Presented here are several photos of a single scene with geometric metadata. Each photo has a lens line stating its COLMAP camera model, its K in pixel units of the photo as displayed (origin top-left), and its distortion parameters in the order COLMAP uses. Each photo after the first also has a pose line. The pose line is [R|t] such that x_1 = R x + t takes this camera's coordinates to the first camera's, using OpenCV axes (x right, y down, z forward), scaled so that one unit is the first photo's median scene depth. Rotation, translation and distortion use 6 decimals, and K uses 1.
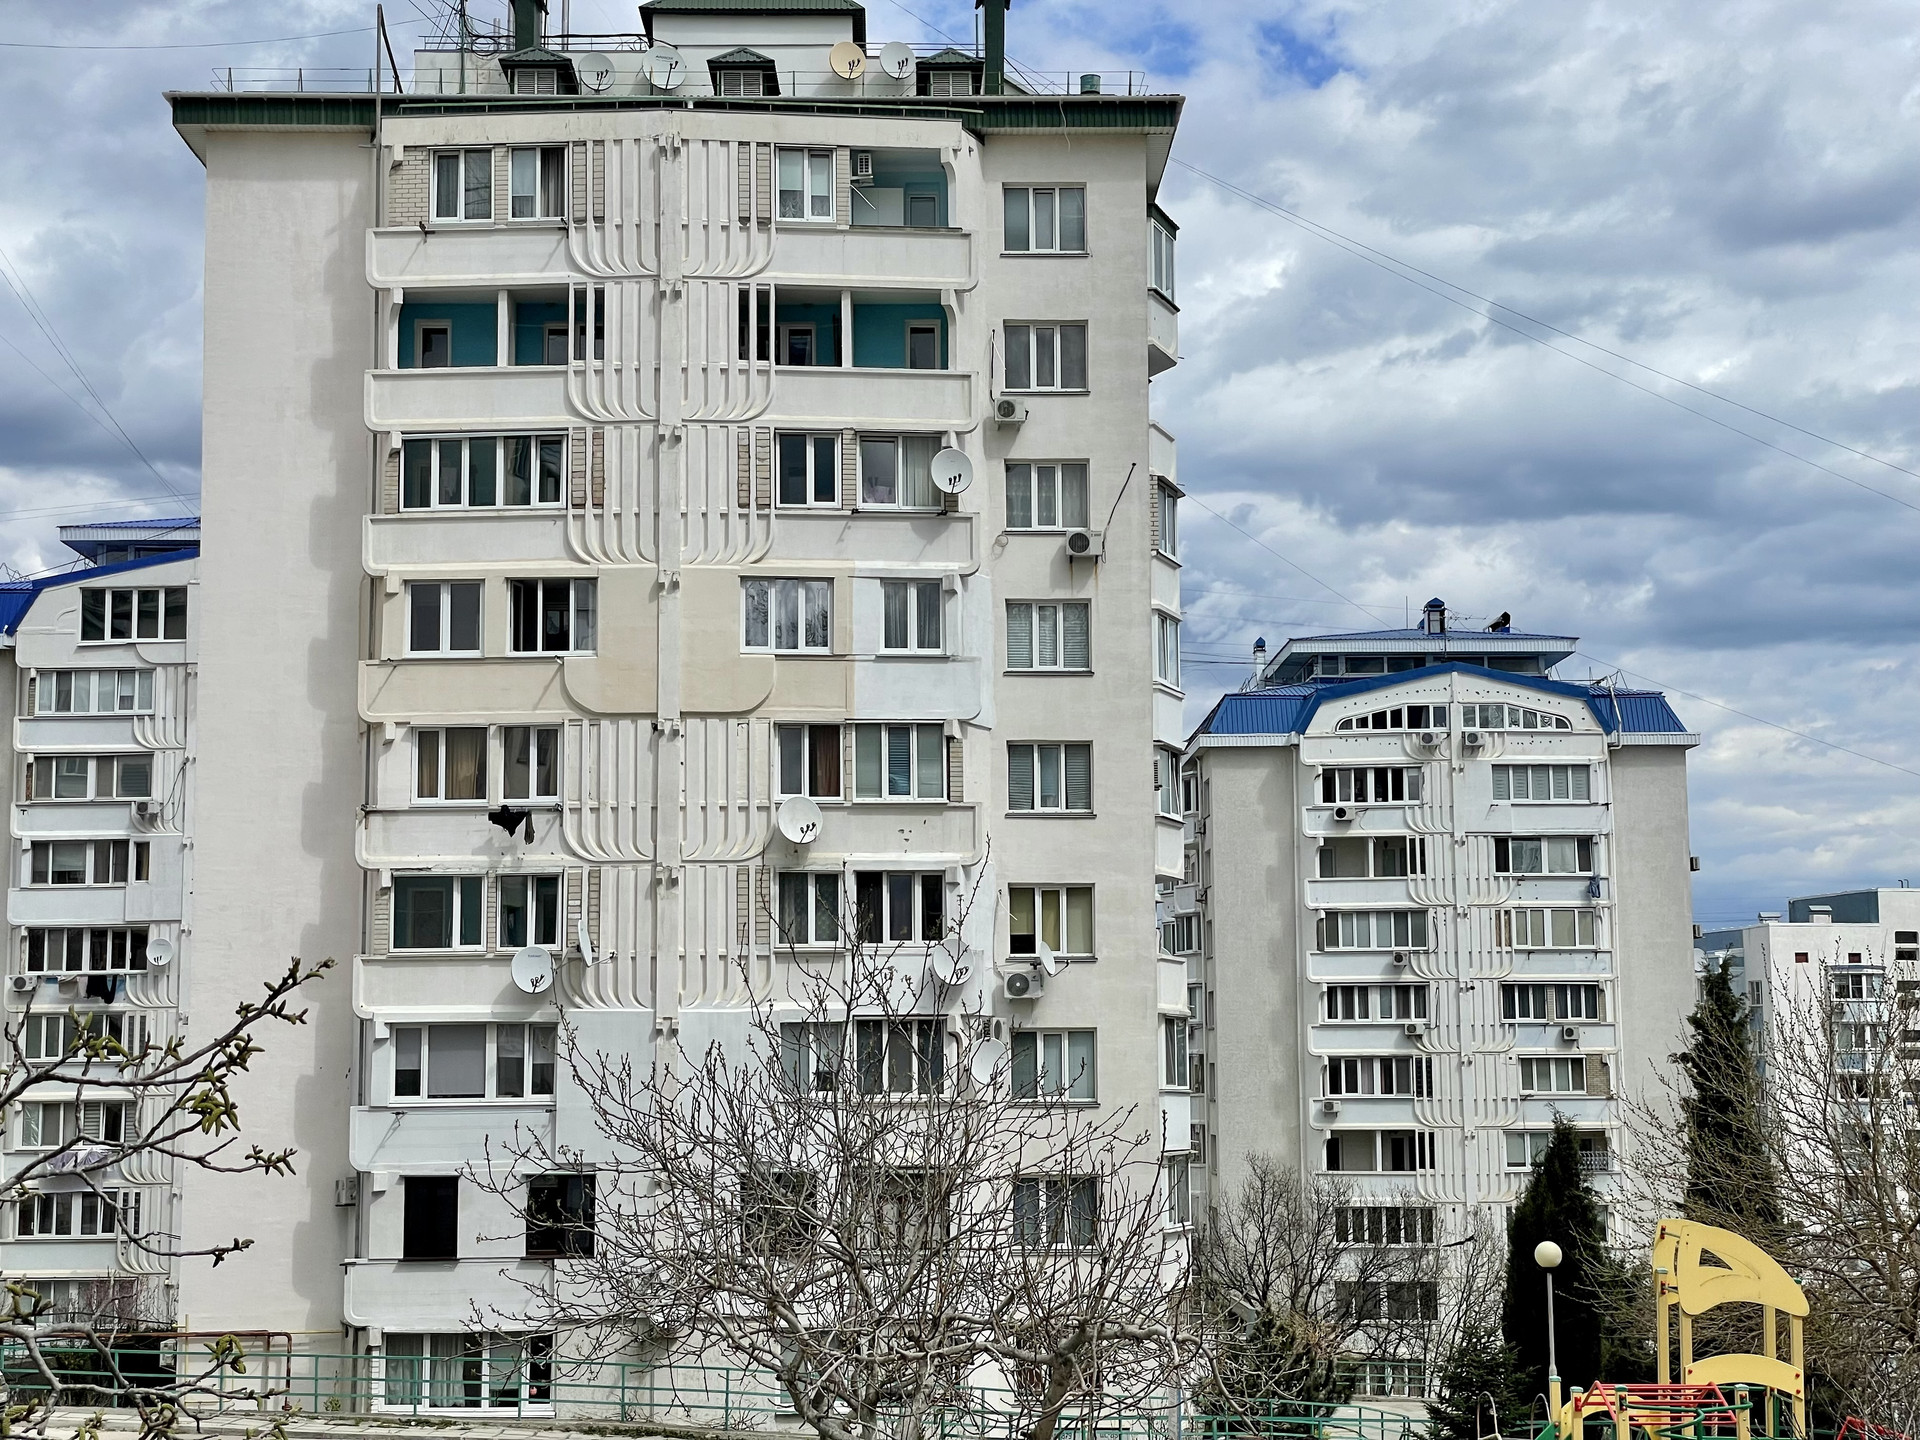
lens RADIAL K [[2890.2, 0, 958.5], [0, 2890.2, 712.5], [0, 0, 1]] dist [0.169276, 0.000000]
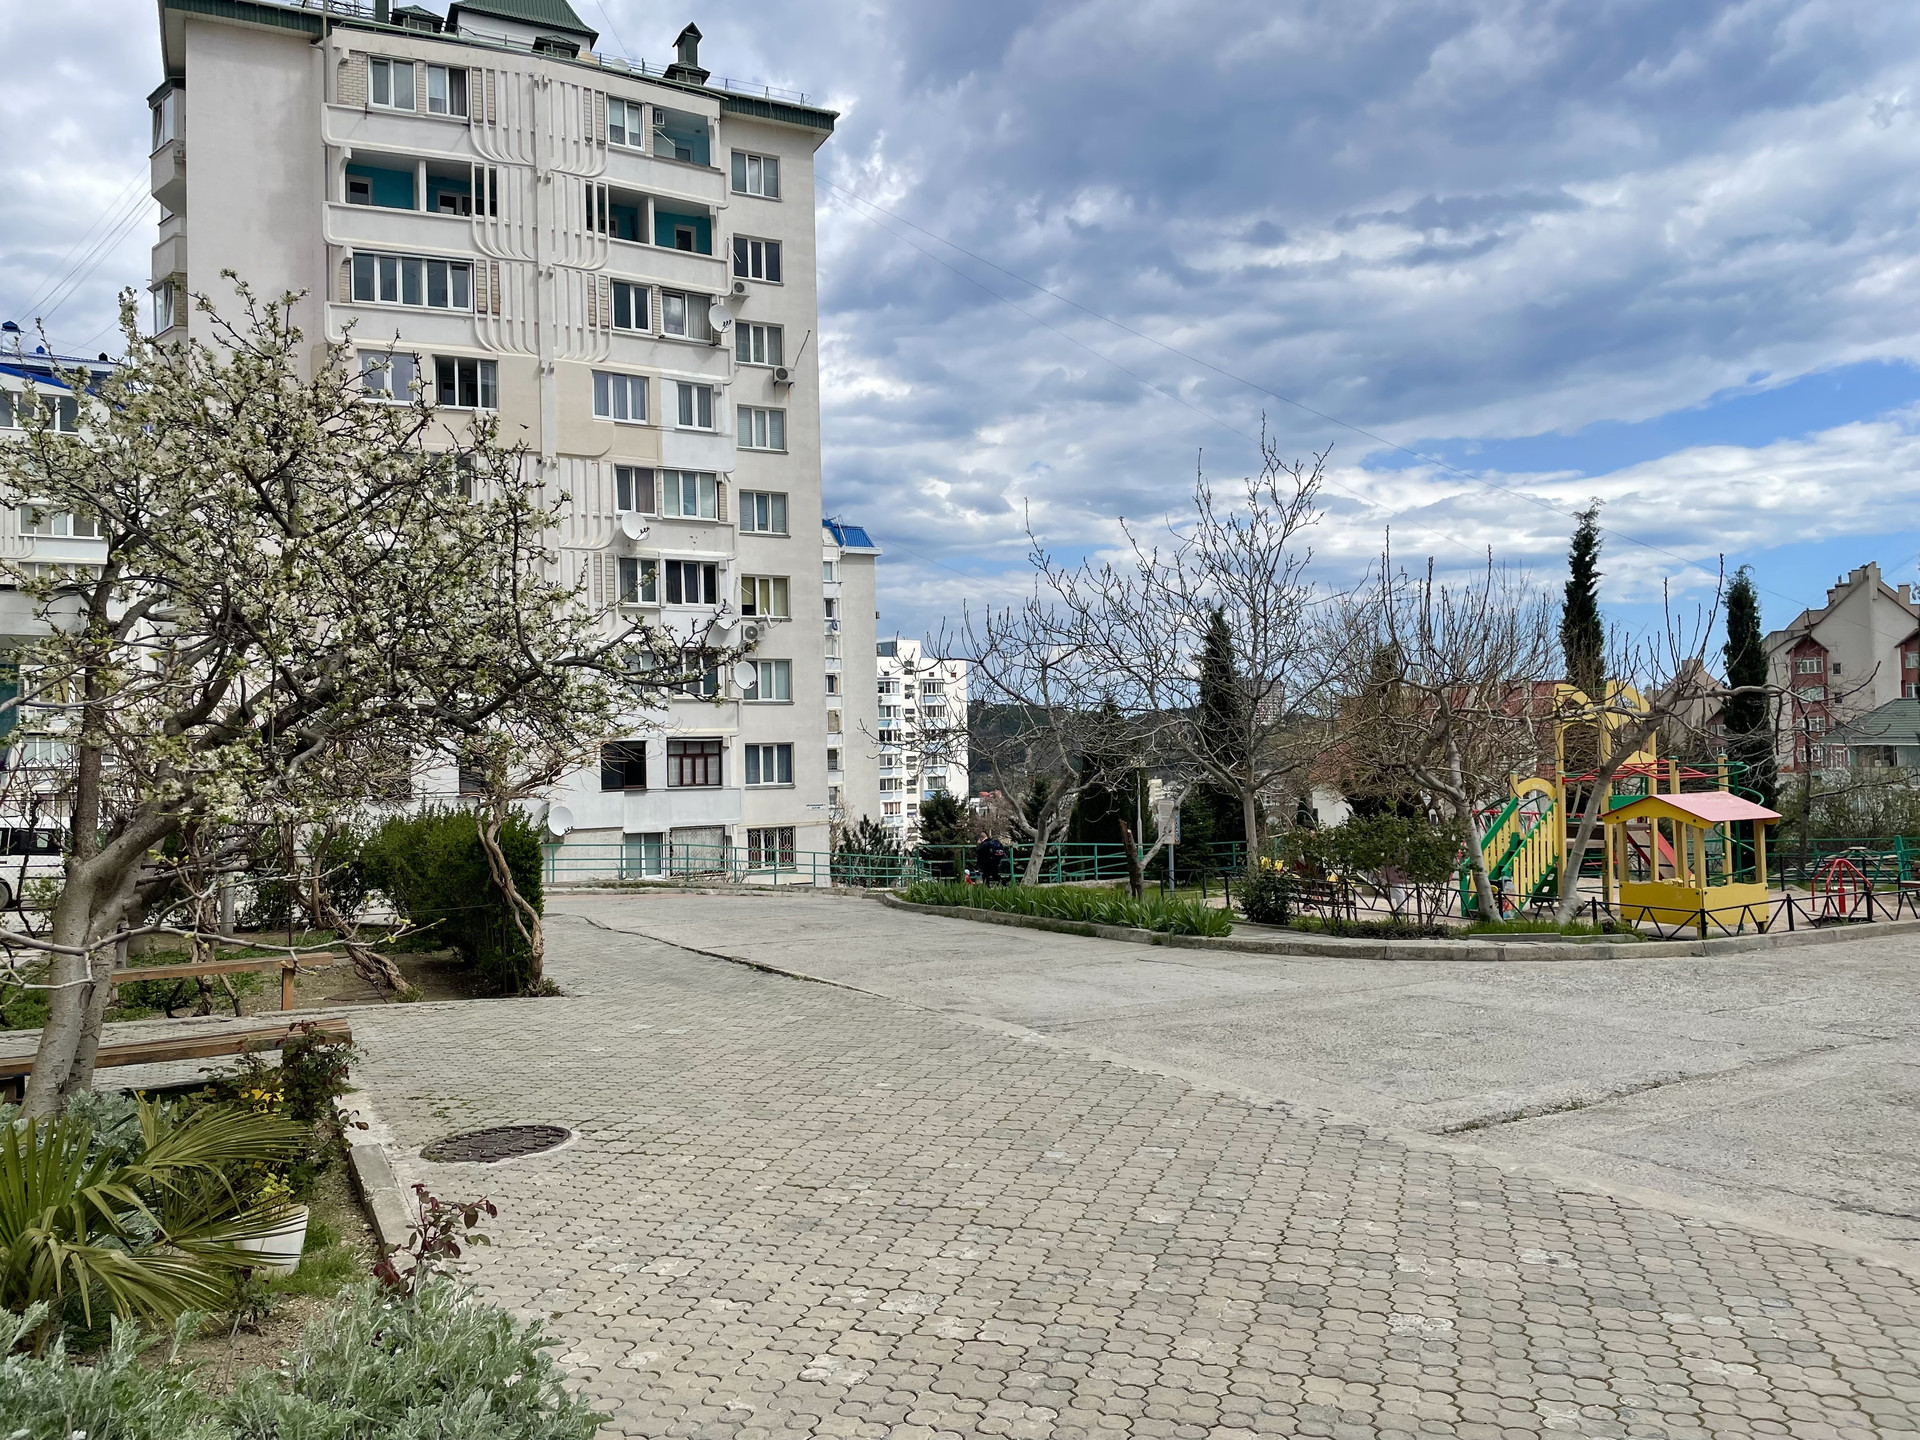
lens RADIAL K [[1450.3, 0, 961.9], [0, 1450.3, 731.1], [0, 0, 1]] dist [0.061609, -0.066880]
pose [[0.896077, -0.004890, 0.443873, -0.246751], [-0.040946, 0.994766, 0.093619, 0.066010], [-0.442007, -0.102064, 0.891186, 0.174402]]
